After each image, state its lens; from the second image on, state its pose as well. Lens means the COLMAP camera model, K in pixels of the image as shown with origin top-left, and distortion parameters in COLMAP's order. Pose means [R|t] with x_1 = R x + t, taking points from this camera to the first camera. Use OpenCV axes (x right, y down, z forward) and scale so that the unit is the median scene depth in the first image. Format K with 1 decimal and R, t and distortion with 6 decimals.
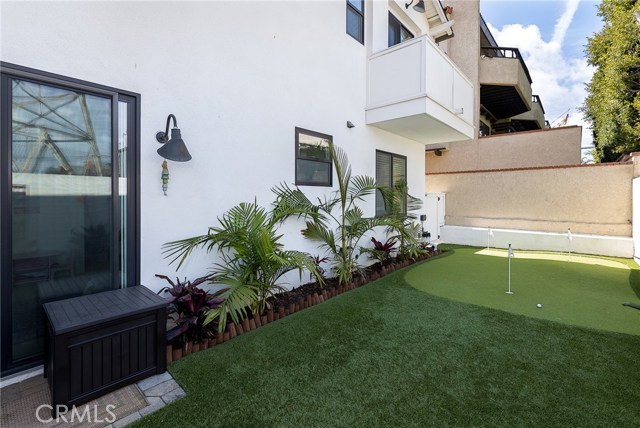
lens RADIAL K [[284.6, 0, 319.2], [0, 284.6, 195.6], [0, 0, 1]] dist [0.001182, 0.000059]
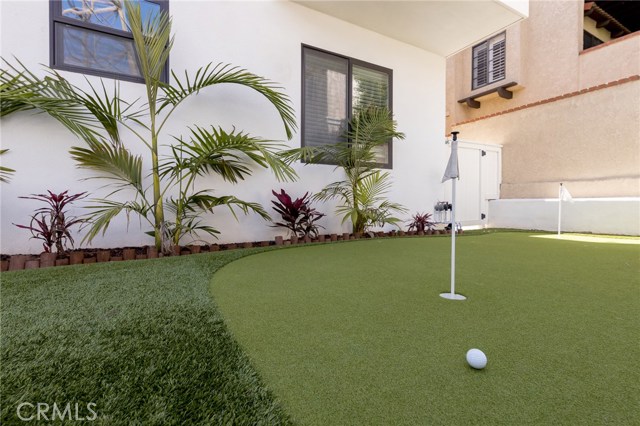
lens RADIAL K [[282.3, 0, 317.9], [0, 282.3, 204.5], [0, 0, 1]] dist [-0.004105, -0.000614]
pose [[0.940876, -0.009107, -0.338629, 0.423319], [0.010722, 0.999938, 0.002897, 0.166468], [0.338582, -0.006356, 0.940915, 0.461275]]
